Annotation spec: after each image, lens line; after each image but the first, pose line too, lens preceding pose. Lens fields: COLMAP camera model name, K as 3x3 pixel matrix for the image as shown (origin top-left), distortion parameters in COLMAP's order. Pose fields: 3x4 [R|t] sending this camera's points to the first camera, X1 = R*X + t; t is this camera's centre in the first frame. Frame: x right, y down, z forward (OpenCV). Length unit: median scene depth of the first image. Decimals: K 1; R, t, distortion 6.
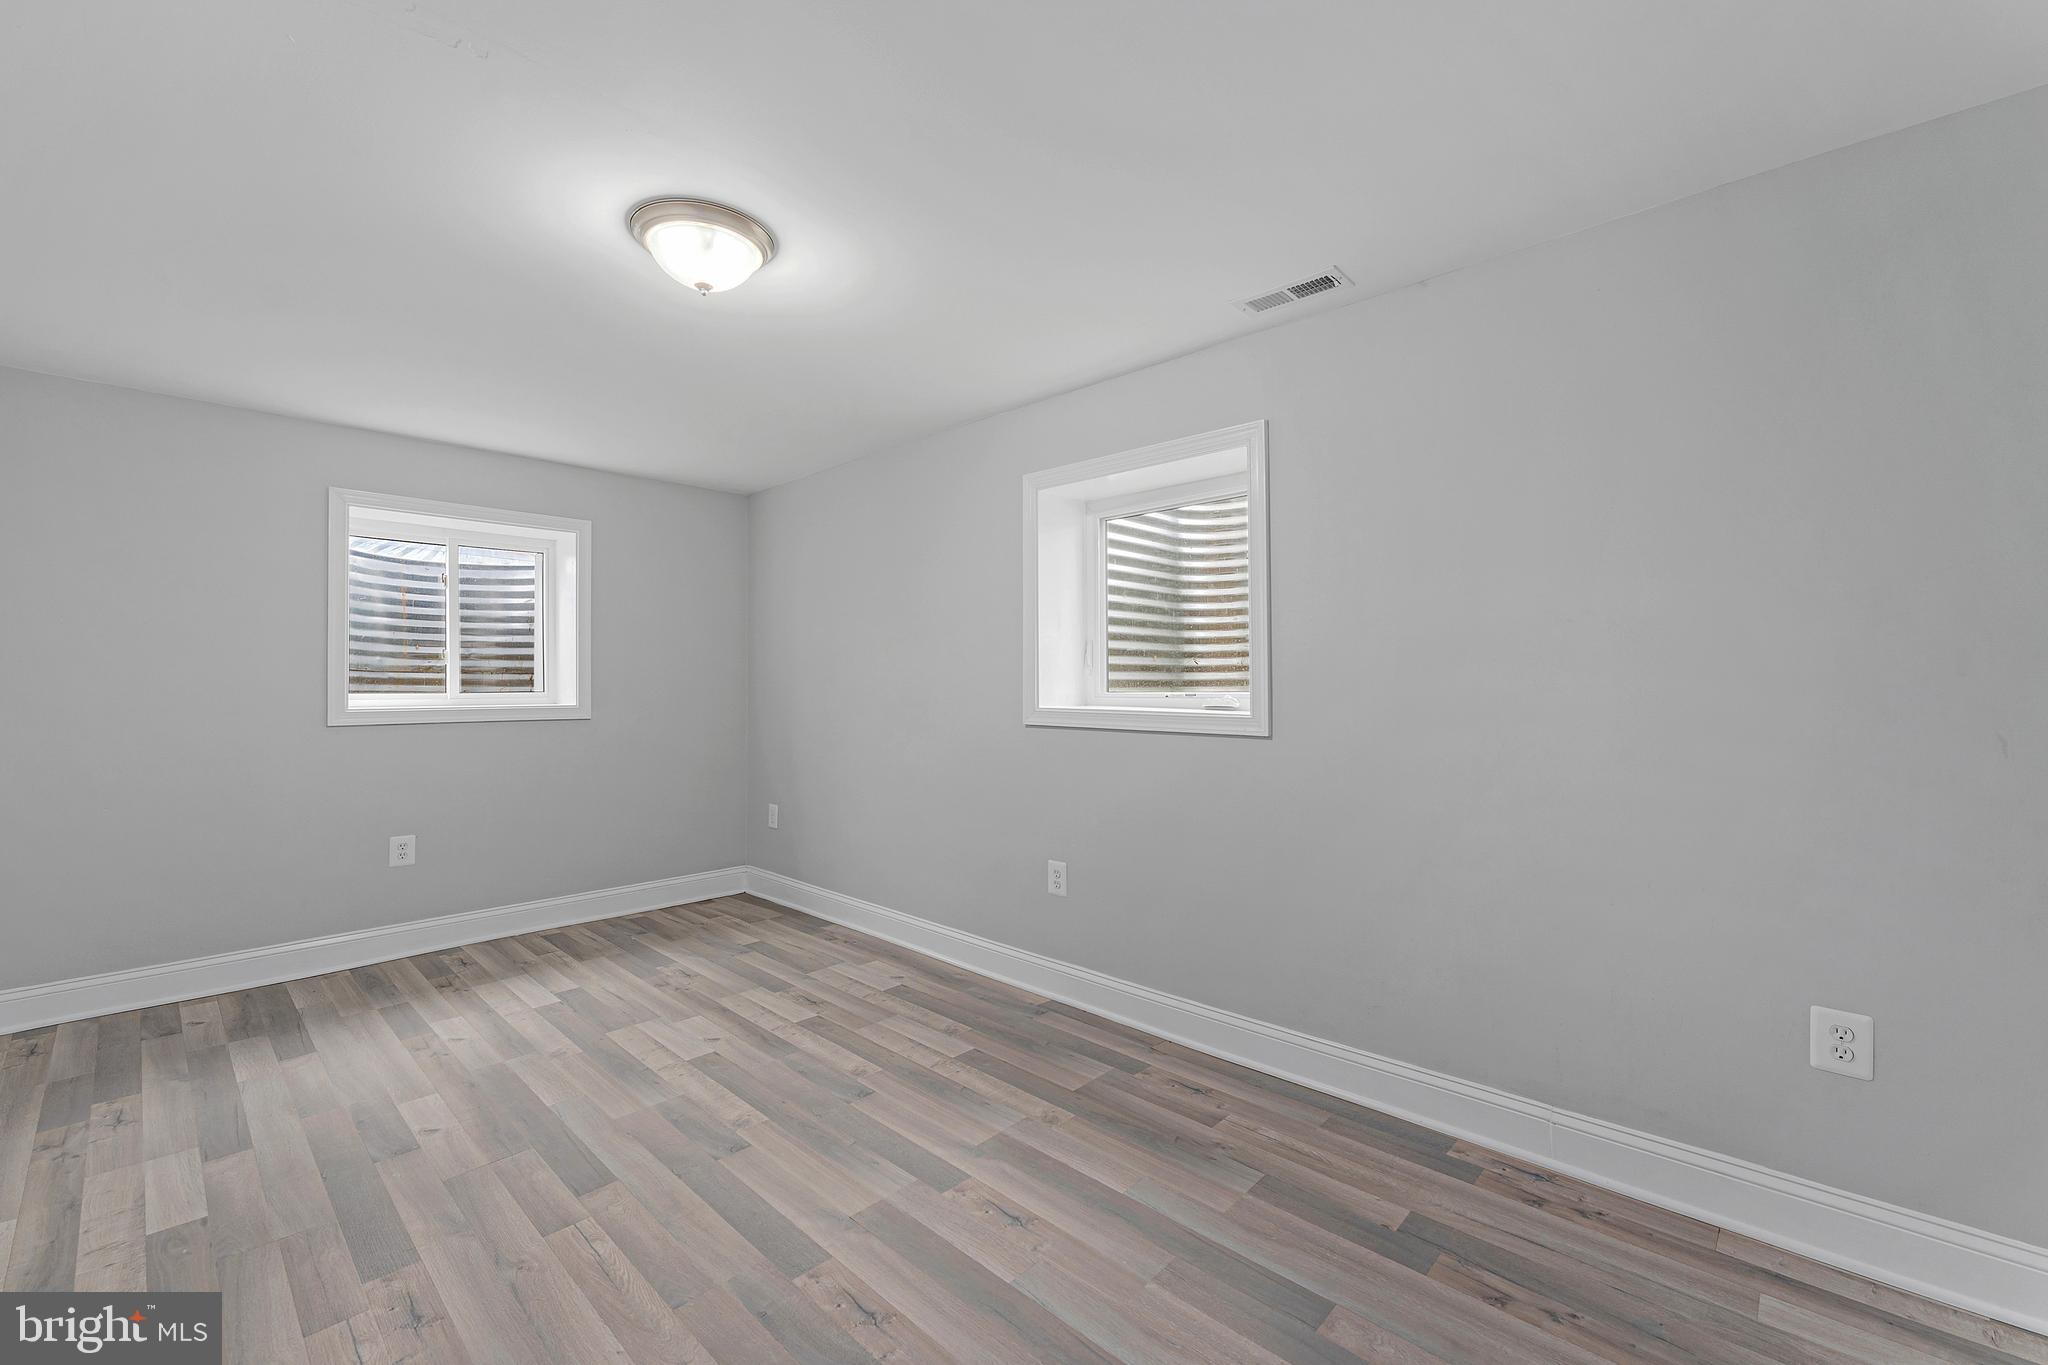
lens RADIAL K [[837.7, 0, 1011.8], [0, 837.7, 702.3], [0, 0, 1]] dist [-0.006084, -0.000141]
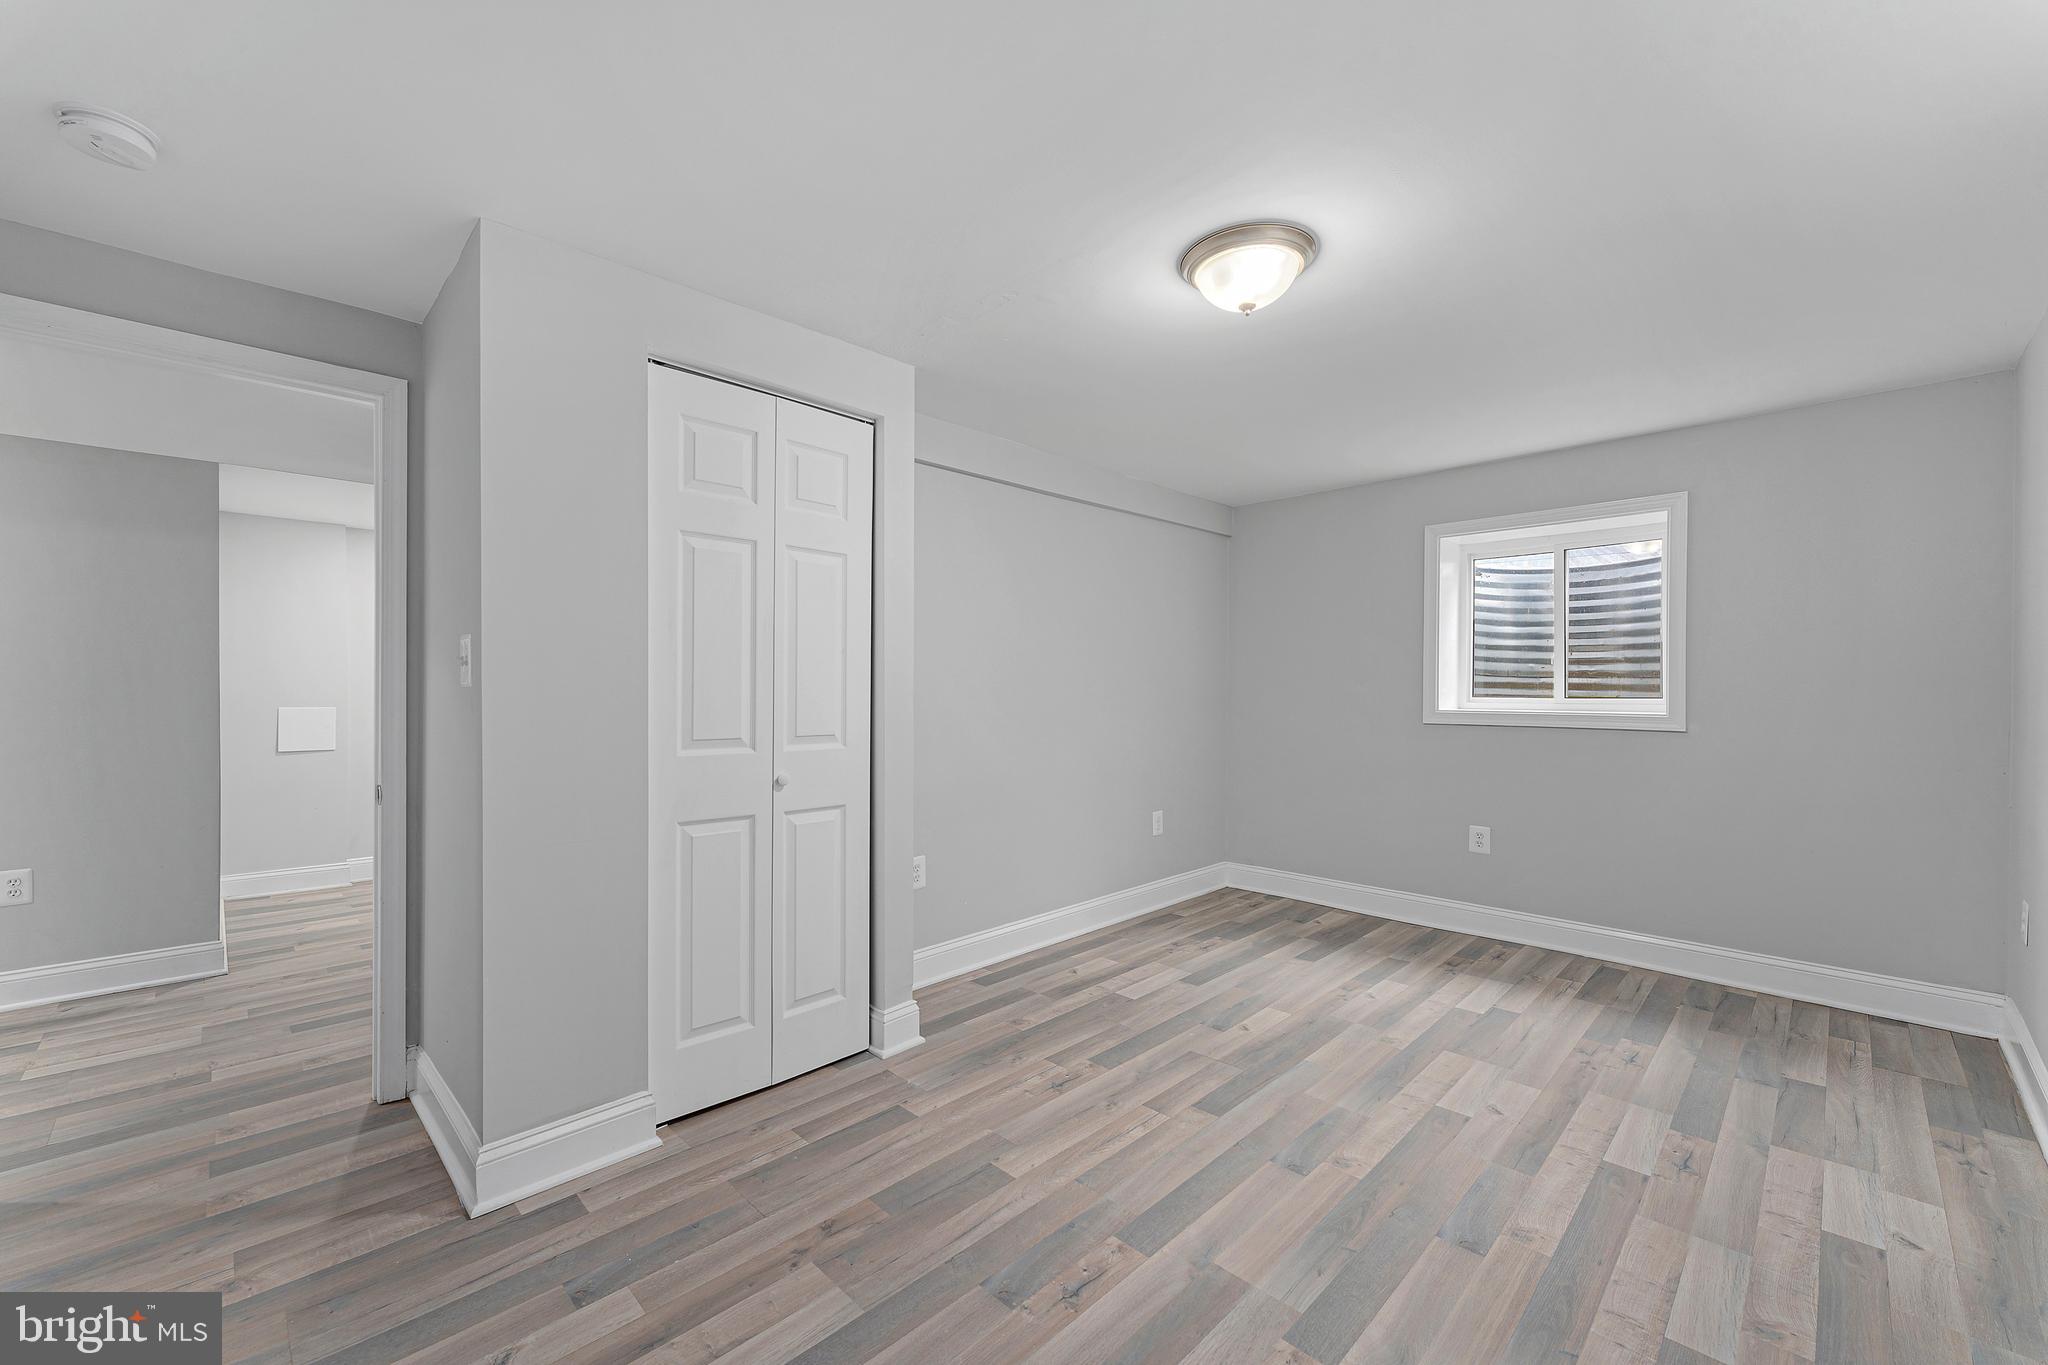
lens RADIAL K [[825.4, 0, 1017.0], [0, 825.4, 689.5], [0, 0, 1]] dist [0.002776, 0.000497]
pose [[-0.025889, 0.002964, -0.999660, 0.437182], [-0.027765, 0.999608, 0.003682, -0.007798], [0.999279, 0.027851, -0.025797, 0.479020]]
